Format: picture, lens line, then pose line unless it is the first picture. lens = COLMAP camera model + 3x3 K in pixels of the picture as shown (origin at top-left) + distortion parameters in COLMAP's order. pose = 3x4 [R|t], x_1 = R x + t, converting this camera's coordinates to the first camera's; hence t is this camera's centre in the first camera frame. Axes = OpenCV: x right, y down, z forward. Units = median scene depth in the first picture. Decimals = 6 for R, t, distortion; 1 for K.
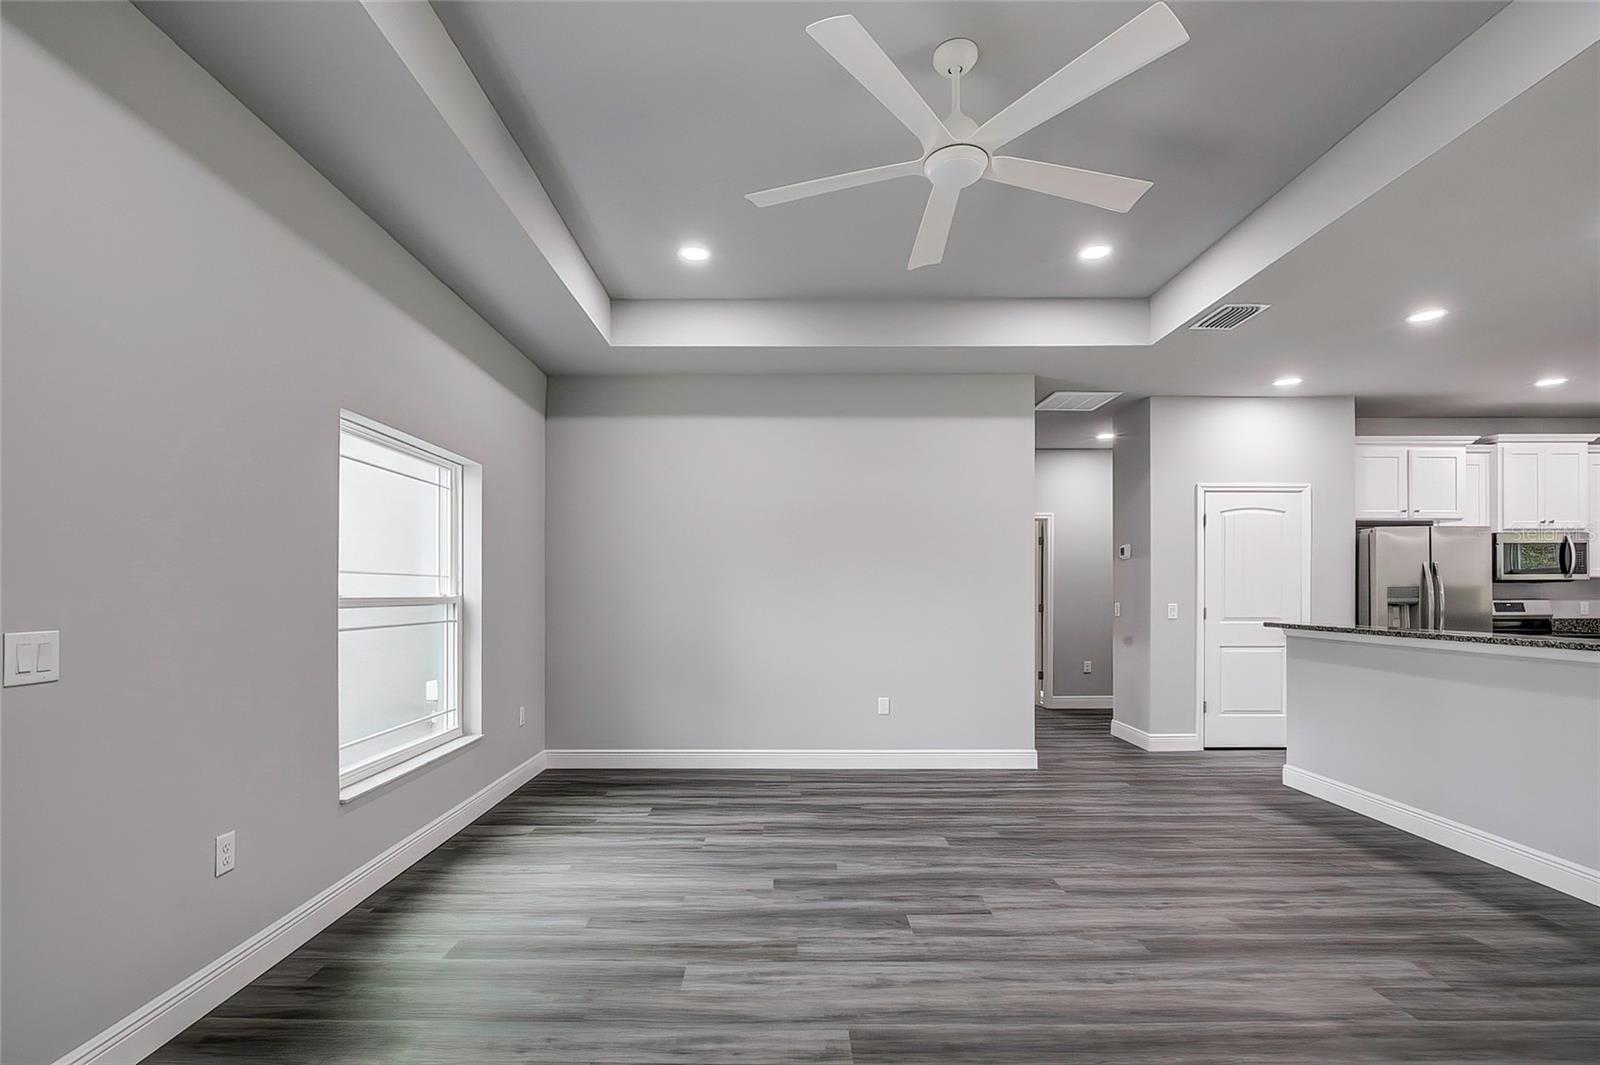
lens RADIAL K [[729.0, 0, 797.0], [0, 729.0, 587.4], [0, 0, 1]] dist [-0.010727, 0.000342]
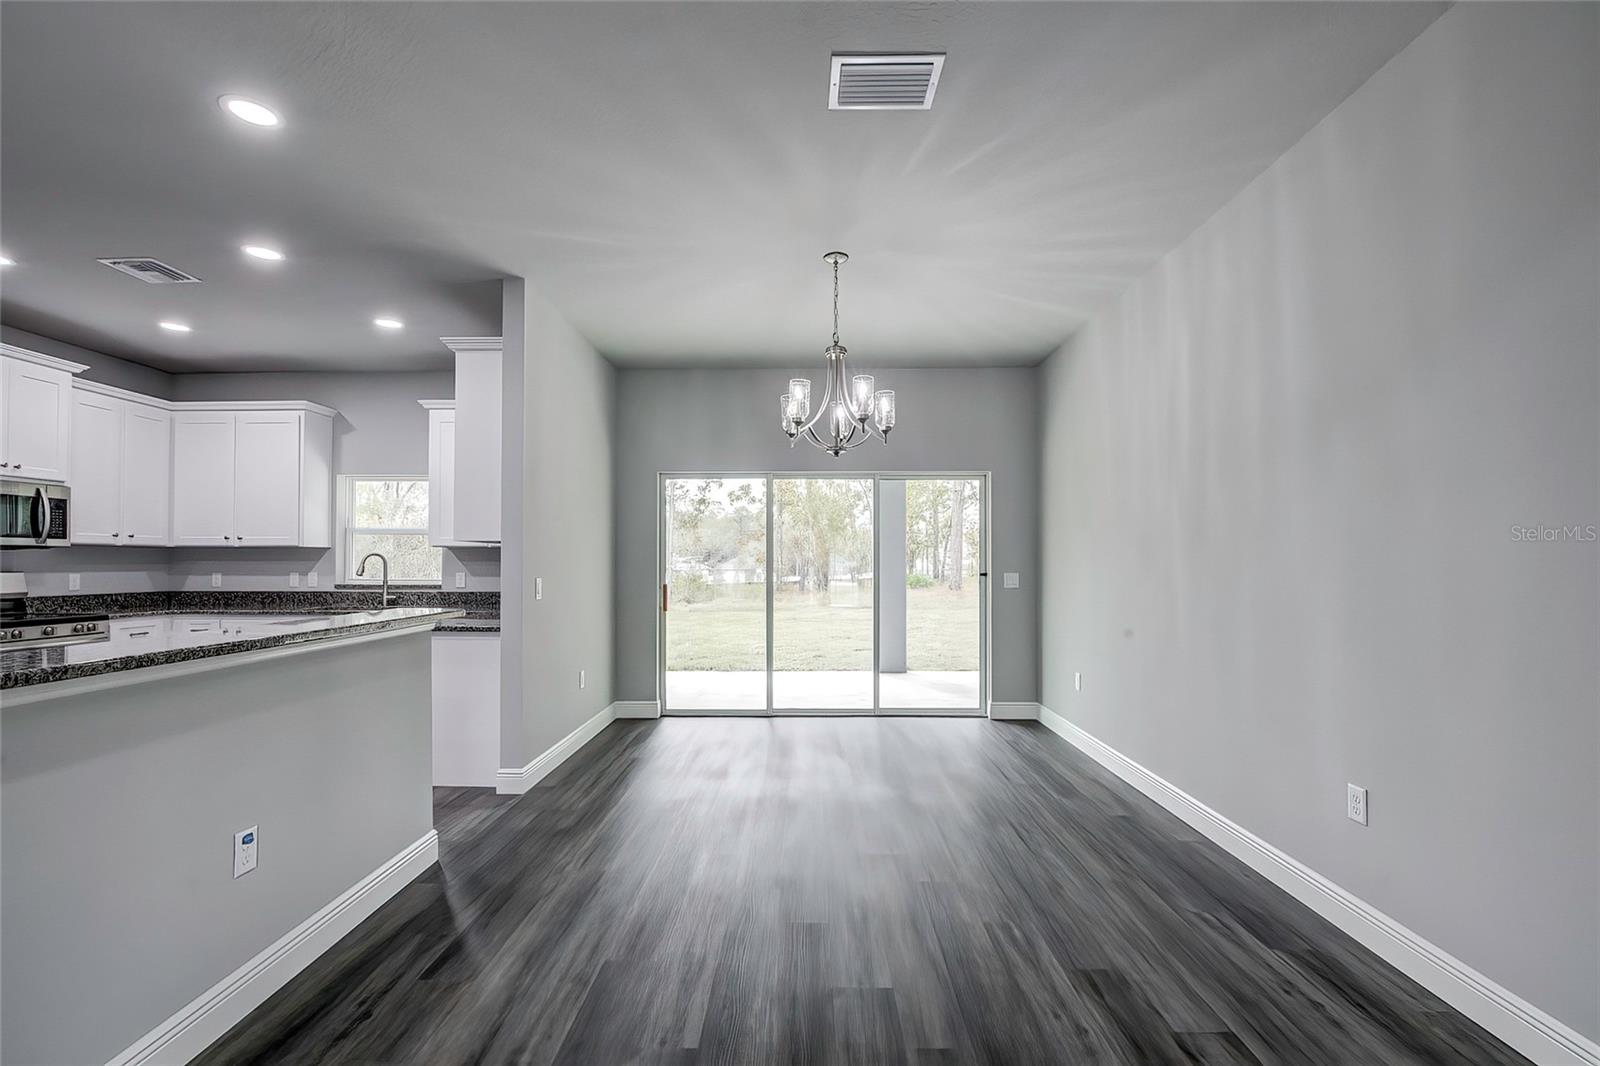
lens RADIAL K [[701.3, 0, 799.1], [0, 701.3, 555.5], [0, 0, 1]] dist [-0.016506, 0.000258]
pose [[0.022146, 0.012657, 0.999675, 0.510230], [-0.007827, 0.999891, -0.012487, 0.003278], [-0.999724, -0.007548, 0.022242, 0.256083]]
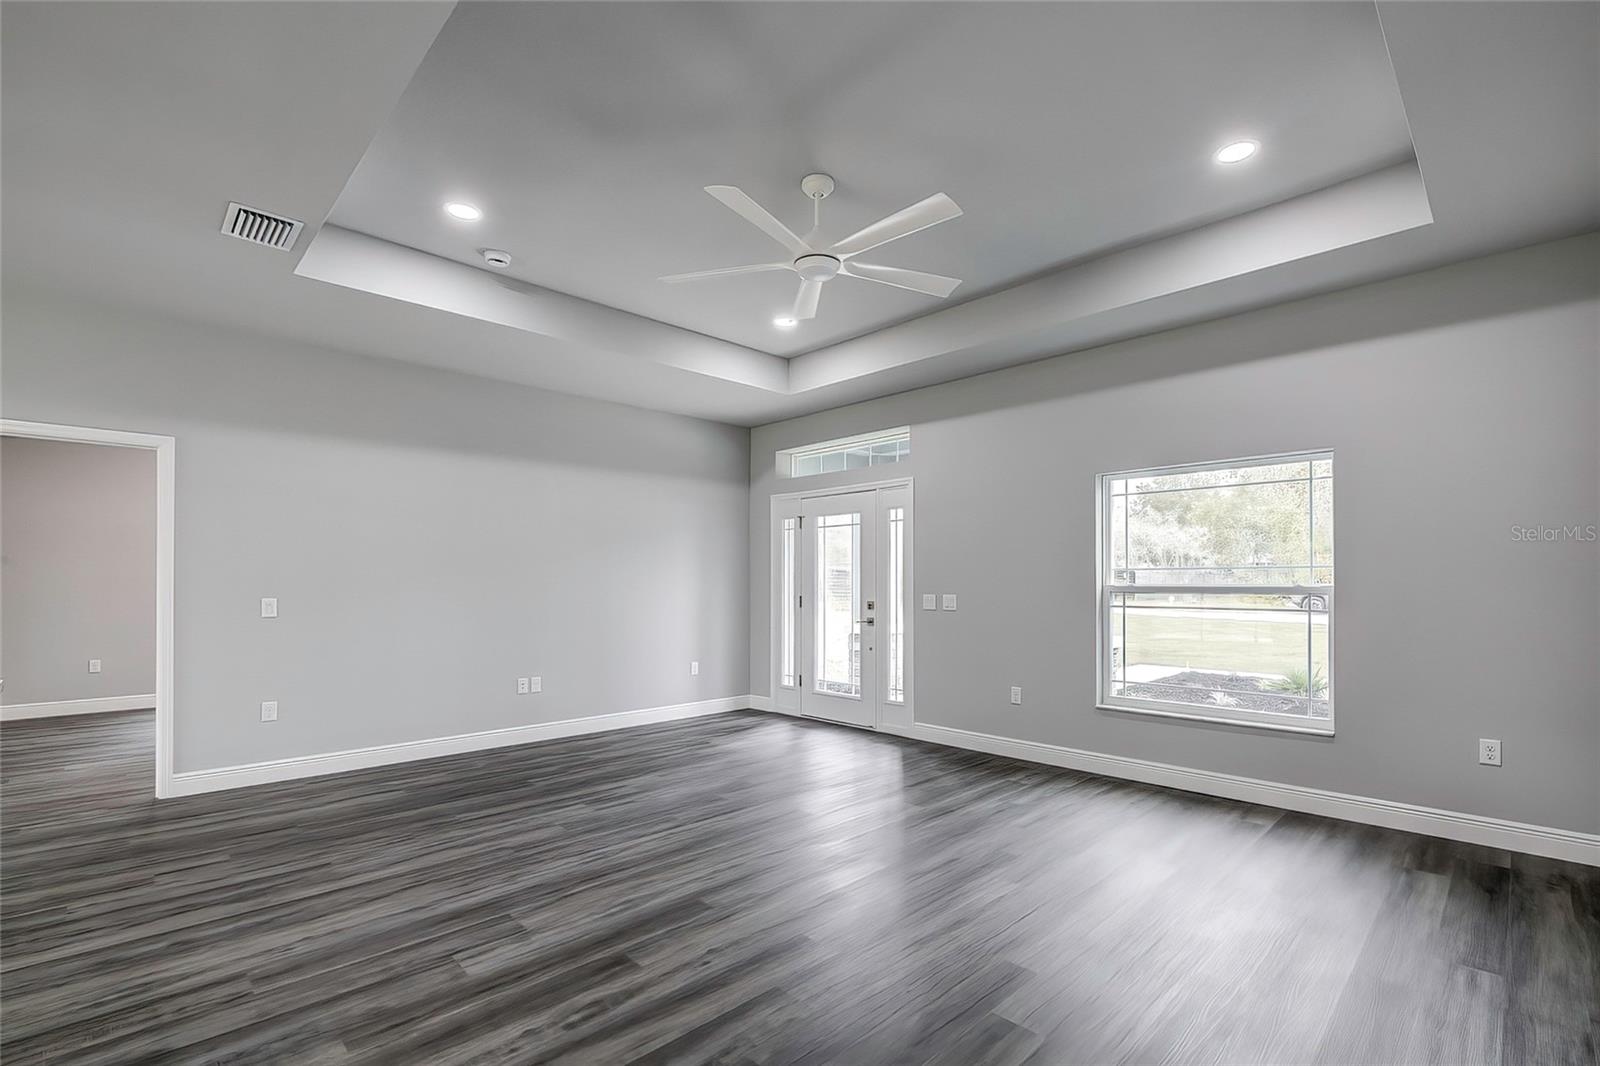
lens RADIAL K [[711.4, 0, 800.4], [0, 711.4, 580.7], [0, 0, 1]] dist [-0.015062, 0.000295]
pose [[-0.721684, -0.003018, -0.692216, 0.674813], [0.006114, 0.999924, -0.010734, 0.009325], [0.692196, -0.011979, -0.721610, 1.132219]]
